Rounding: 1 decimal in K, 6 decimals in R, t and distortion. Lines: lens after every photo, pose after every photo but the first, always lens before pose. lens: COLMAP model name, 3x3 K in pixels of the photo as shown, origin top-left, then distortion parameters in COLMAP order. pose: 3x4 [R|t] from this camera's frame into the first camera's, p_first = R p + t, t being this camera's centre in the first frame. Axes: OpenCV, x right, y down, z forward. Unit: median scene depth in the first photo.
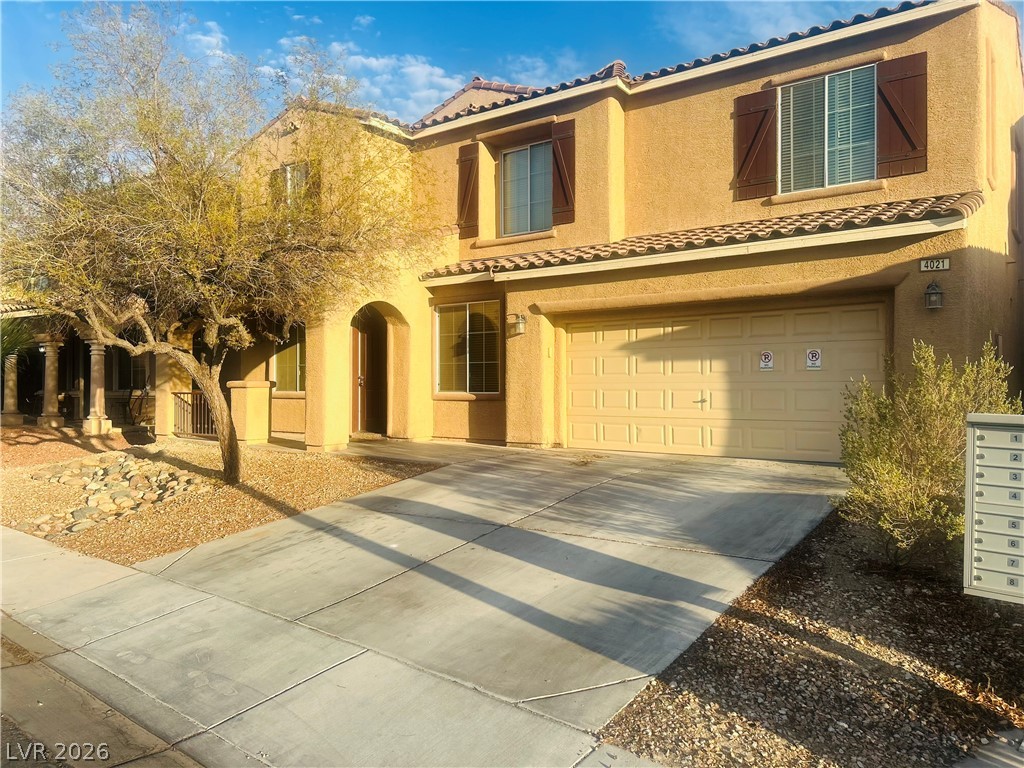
lens RADIAL K [[812.2, 0, 512.5], [0, 812.2, 365.3], [0, 0, 1]] dist [0.071562, -0.083816]
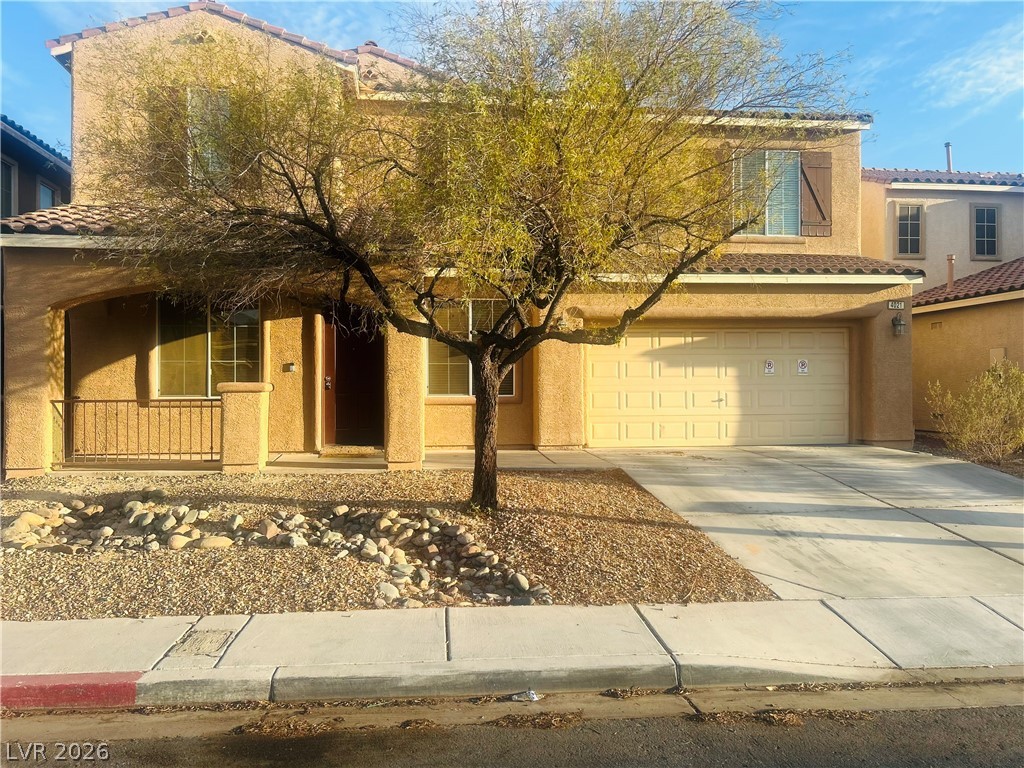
lens RADIAL K [[812.2, 0, 512.5], [0, 812.2, 365.3], [0, 0, 1]] dist [0.071562, -0.083816]
pose [[0.684040, 0.015888, 0.729271, -0.856431], [-0.015145, 0.999857, -0.007578, 0.006134], [-0.729287, -0.005861, 0.684183, 0.405690]]
